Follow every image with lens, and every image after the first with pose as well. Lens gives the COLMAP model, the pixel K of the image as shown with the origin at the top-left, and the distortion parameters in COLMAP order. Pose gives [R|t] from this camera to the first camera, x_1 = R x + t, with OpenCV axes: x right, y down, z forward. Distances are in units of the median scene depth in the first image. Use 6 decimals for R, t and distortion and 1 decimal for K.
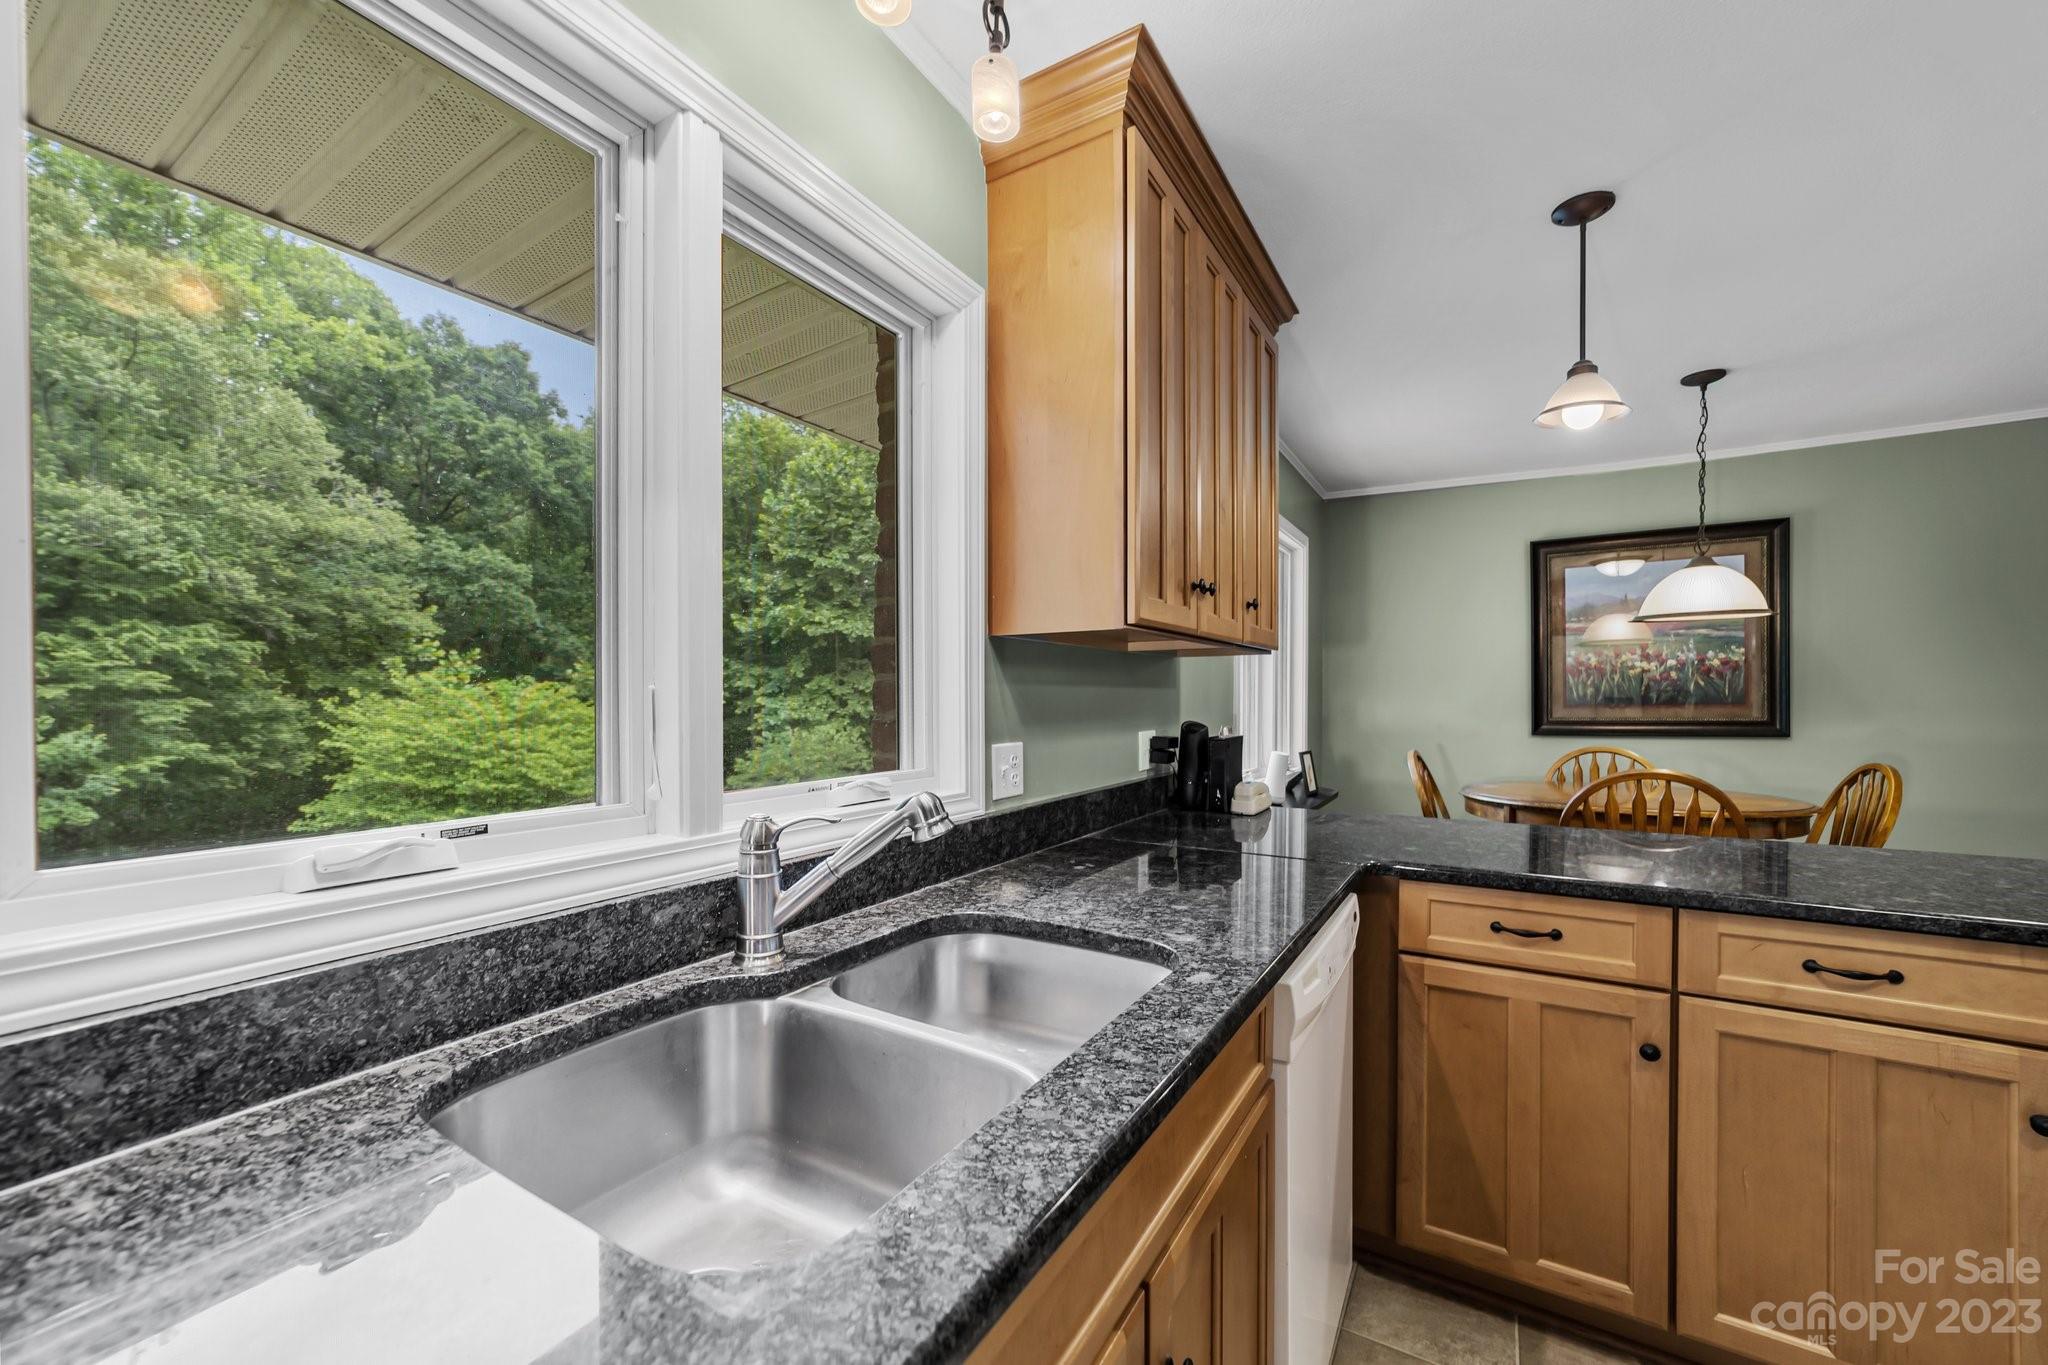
lens RADIAL K [[797.7, 0, 1029.2], [0, 797.7, 708.2], [0, 0, 1]] dist [-0.011274, 0.003865]
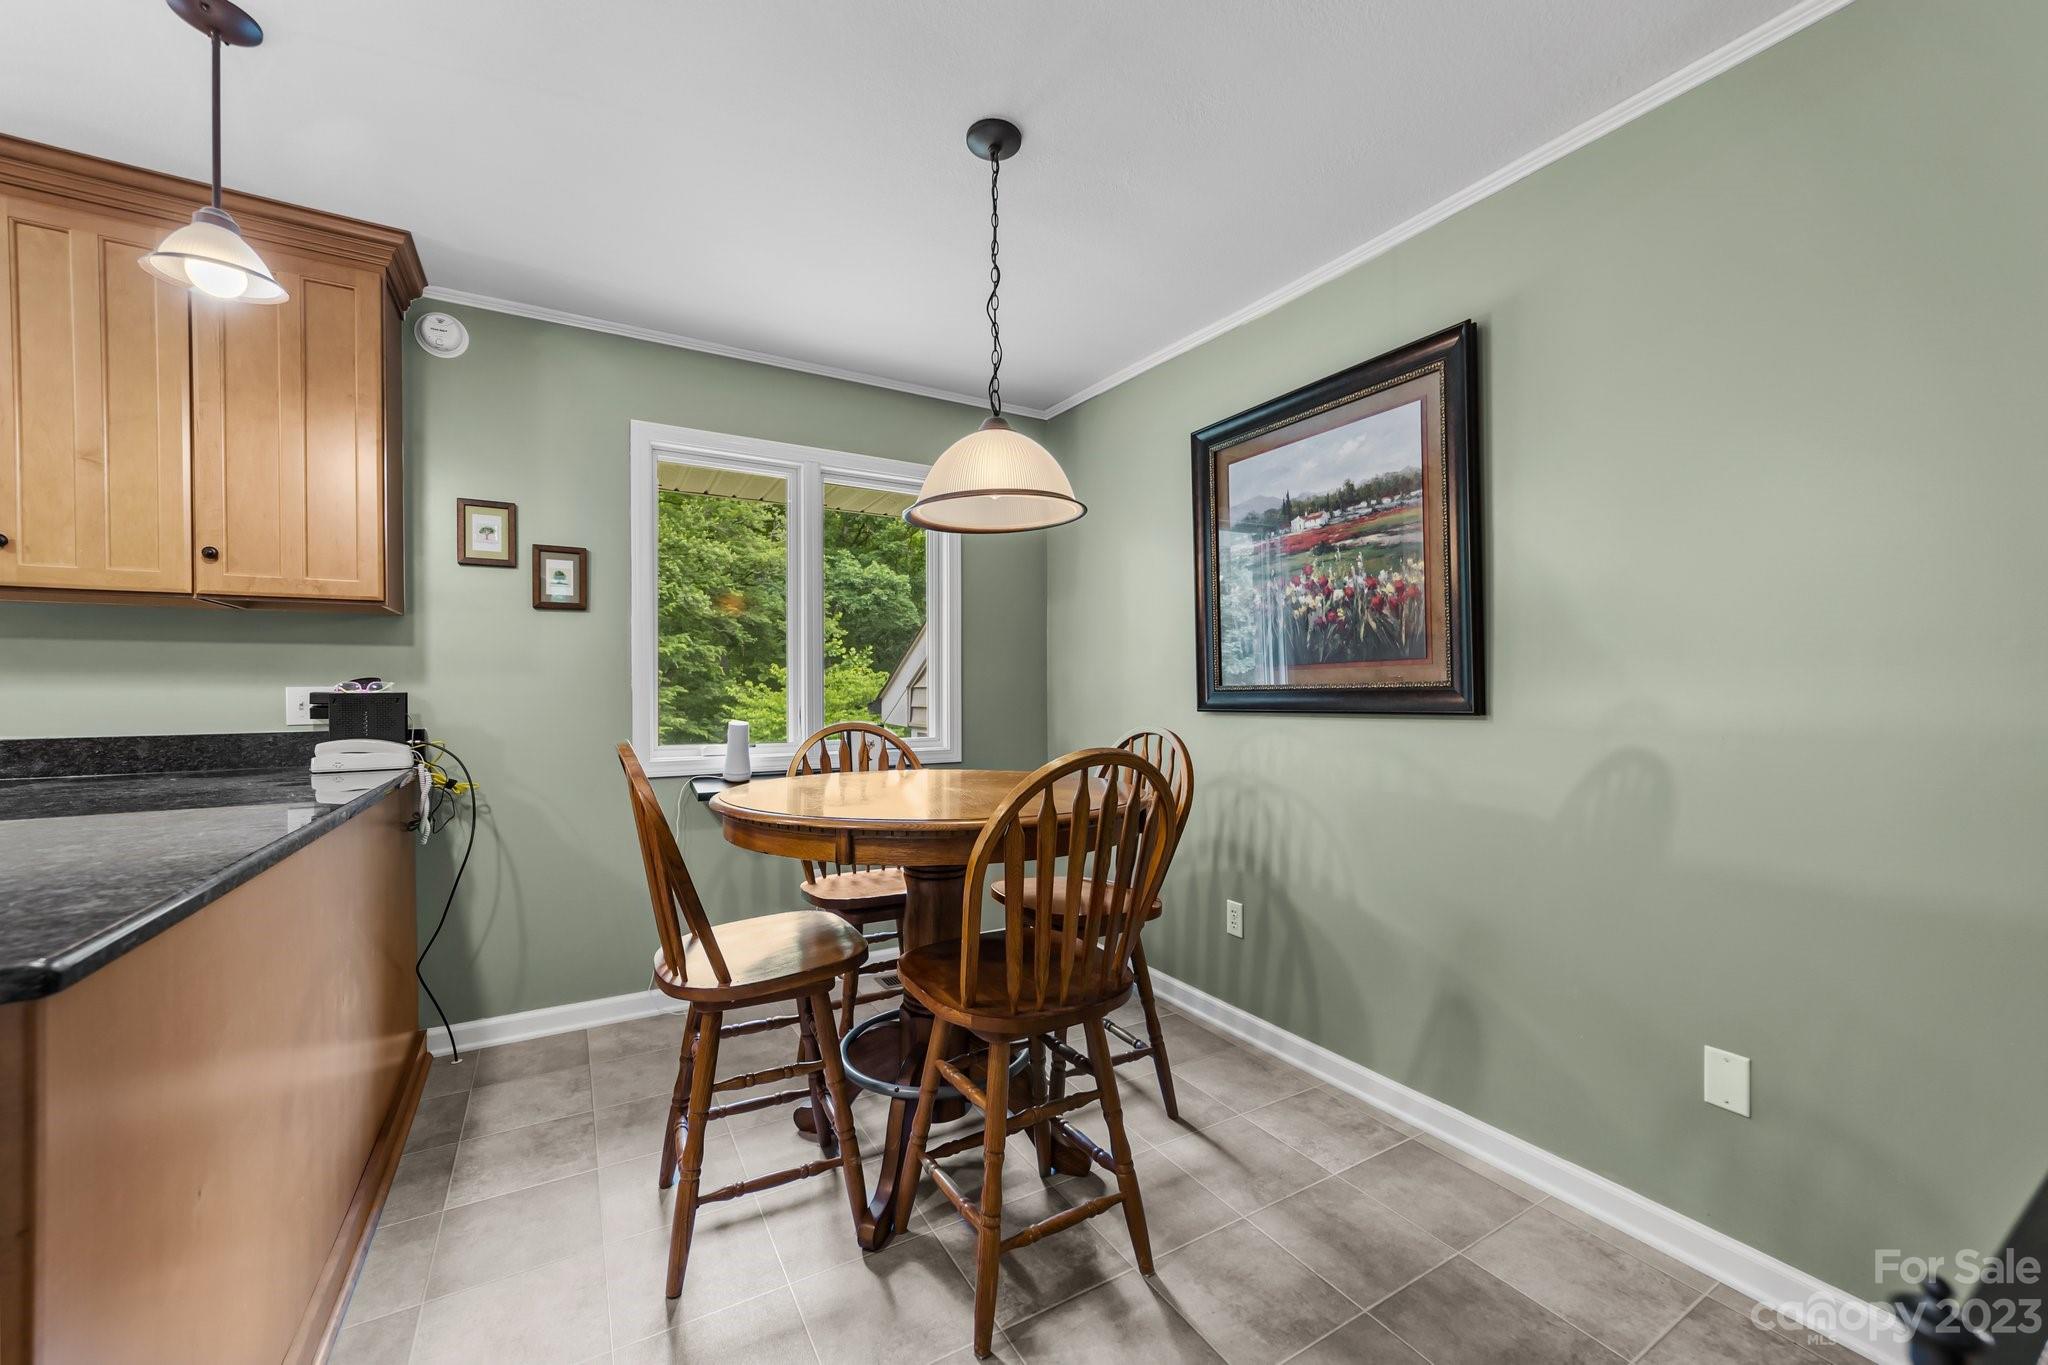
lens RADIAL K [[790.7, 0, 1024.5], [0, 790.7, 692.5], [0, 0, 1]] dist [-0.019198, 0.009244]
pose [[0.880248, 0.001182, -0.474512, 0.156575], [-0.004310, 0.999976, -0.005503, 0.004125], [0.474494, 0.006889, 0.880232, 0.061071]]
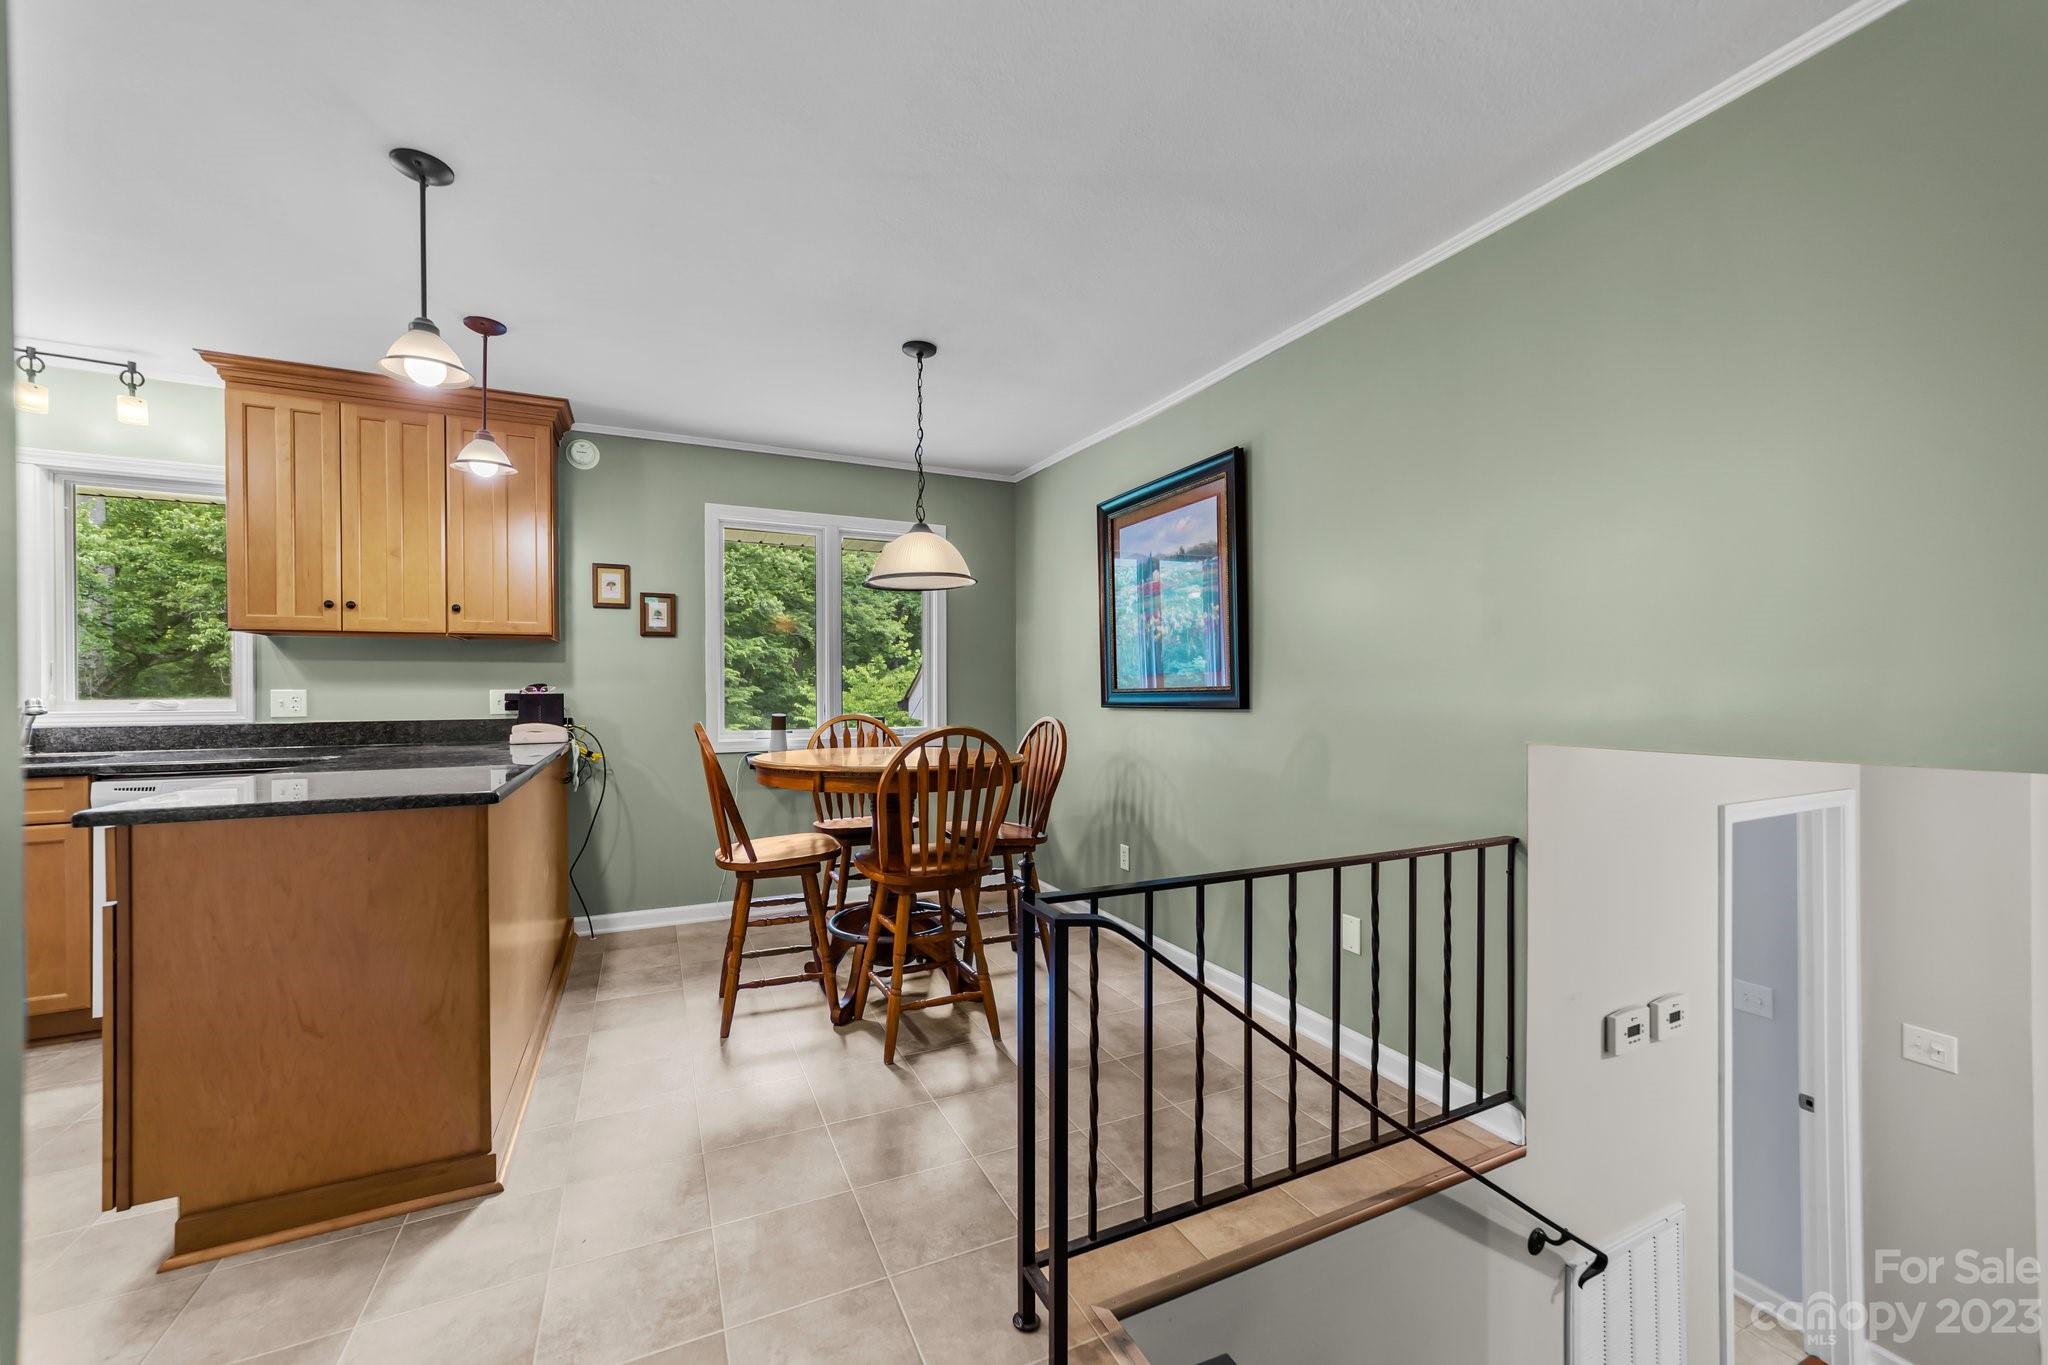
lens RADIAL K [[790.7, 0, 1024.5], [0, 790.7, 692.5], [0, 0, 1]] dist [-0.019198, 0.009244]
pose [[0.835659, 0.001836, -0.549245, 0.203350], [-0.005153, 0.999977, -0.004498, 0.003951], [0.549224, 0.006589, 0.835649, 0.030244]]
